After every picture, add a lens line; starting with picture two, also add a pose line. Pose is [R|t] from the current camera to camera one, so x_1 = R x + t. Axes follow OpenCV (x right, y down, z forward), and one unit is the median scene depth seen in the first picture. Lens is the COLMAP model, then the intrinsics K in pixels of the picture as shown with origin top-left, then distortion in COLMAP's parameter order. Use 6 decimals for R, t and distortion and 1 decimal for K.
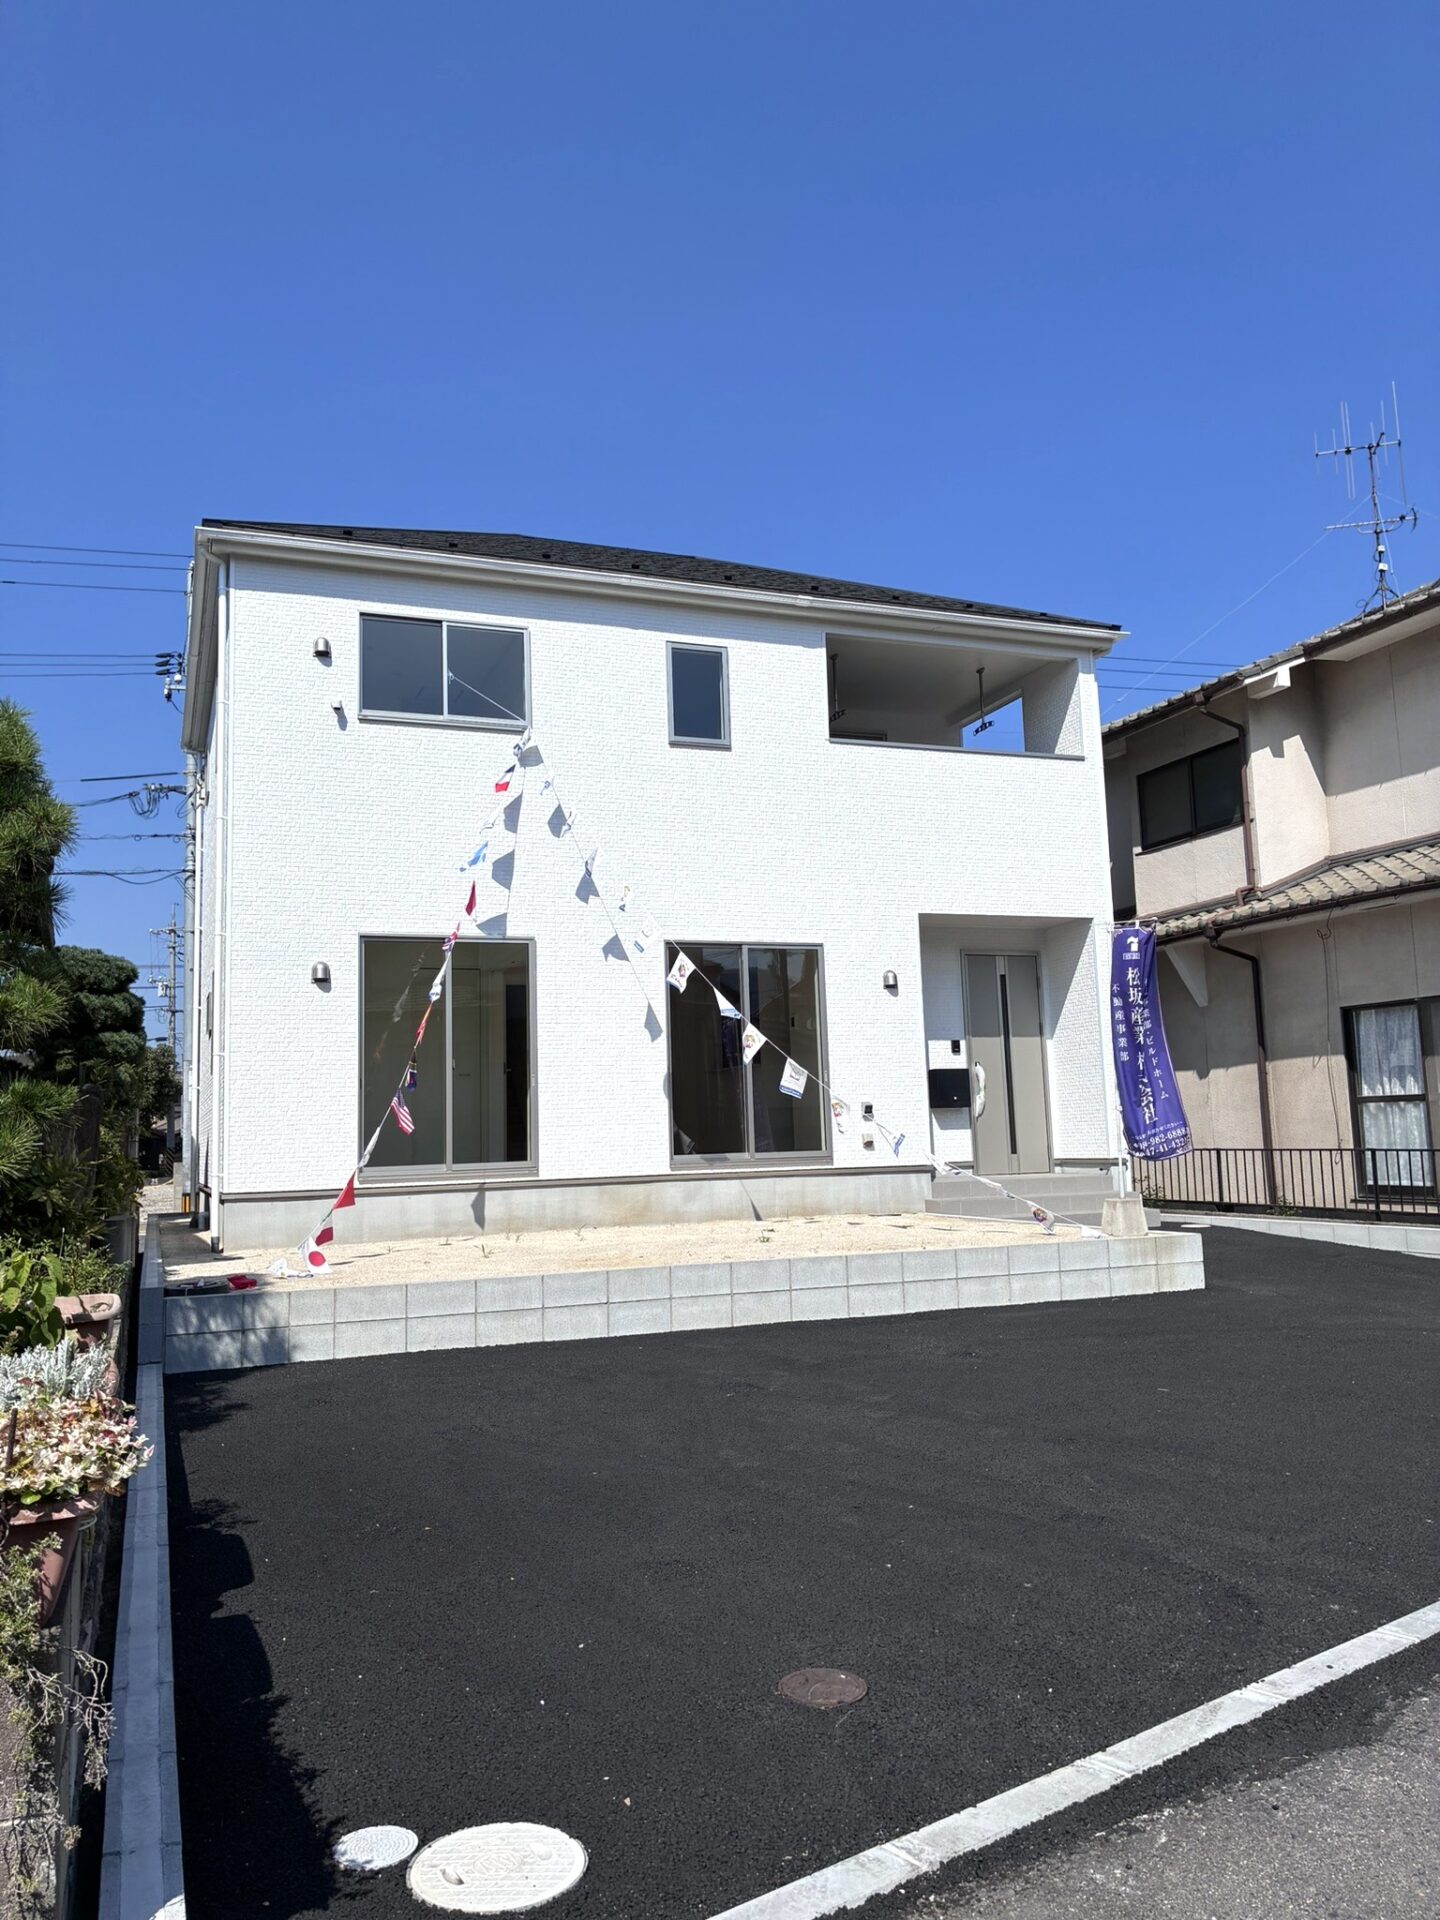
lens RADIAL K [[1439.9, 0, 720.0], [0, 1439.9, 960.0], [0, 0, 1]] dist [-0.005443, -0.001123]
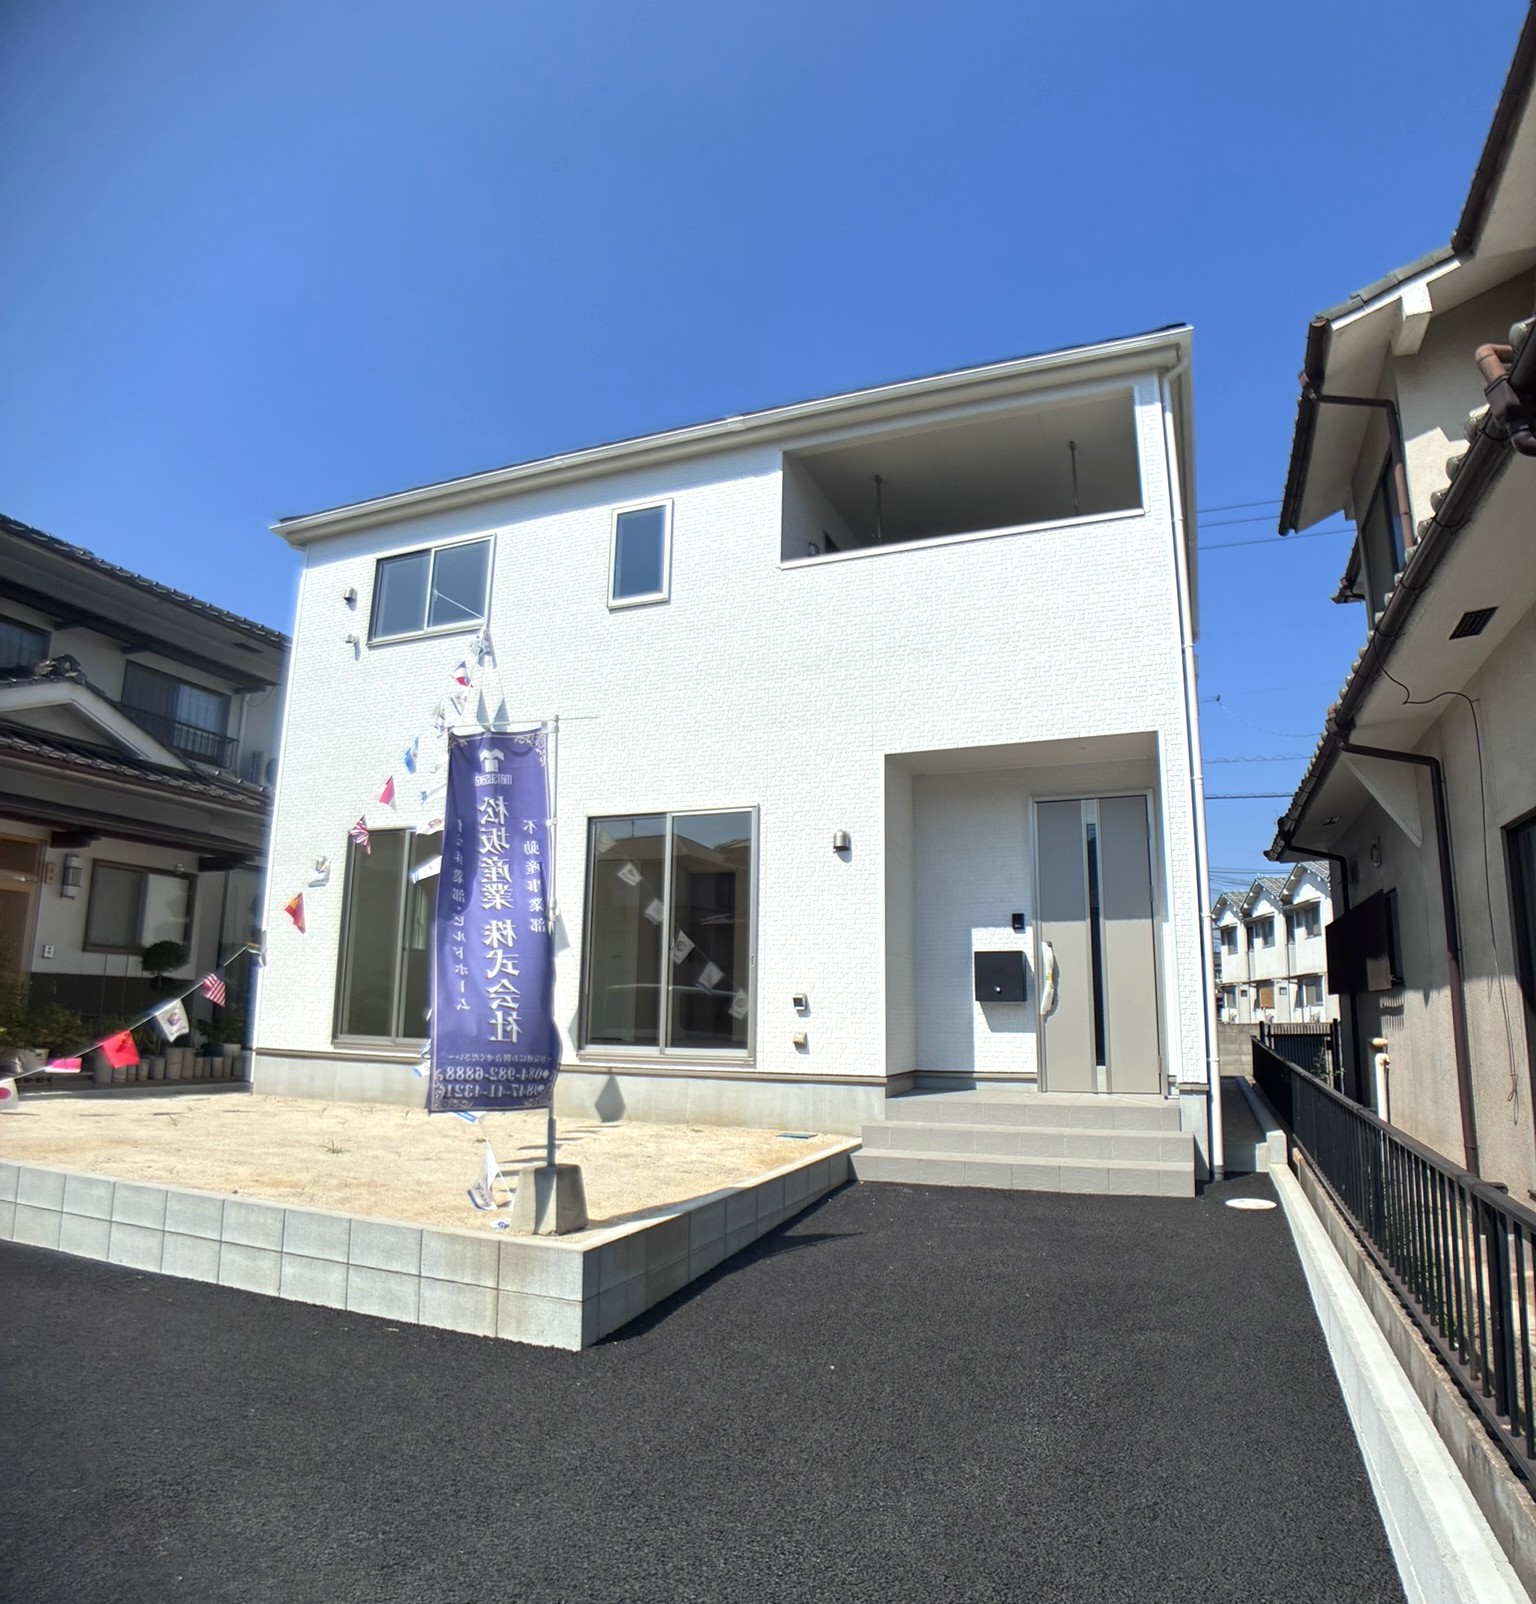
lens RADIAL K [[1066.0, 0, 768.0], [0, 1066.0, 802.0], [0, 0, 1]] dist [-0.117482, 0.047318]
pose [[0.729345, -0.088805, -0.678358, 0.510910], [0.052137, 0.995871, -0.074317, 0.035663], [0.682157, 0.018835, 0.730963, 0.558509]]
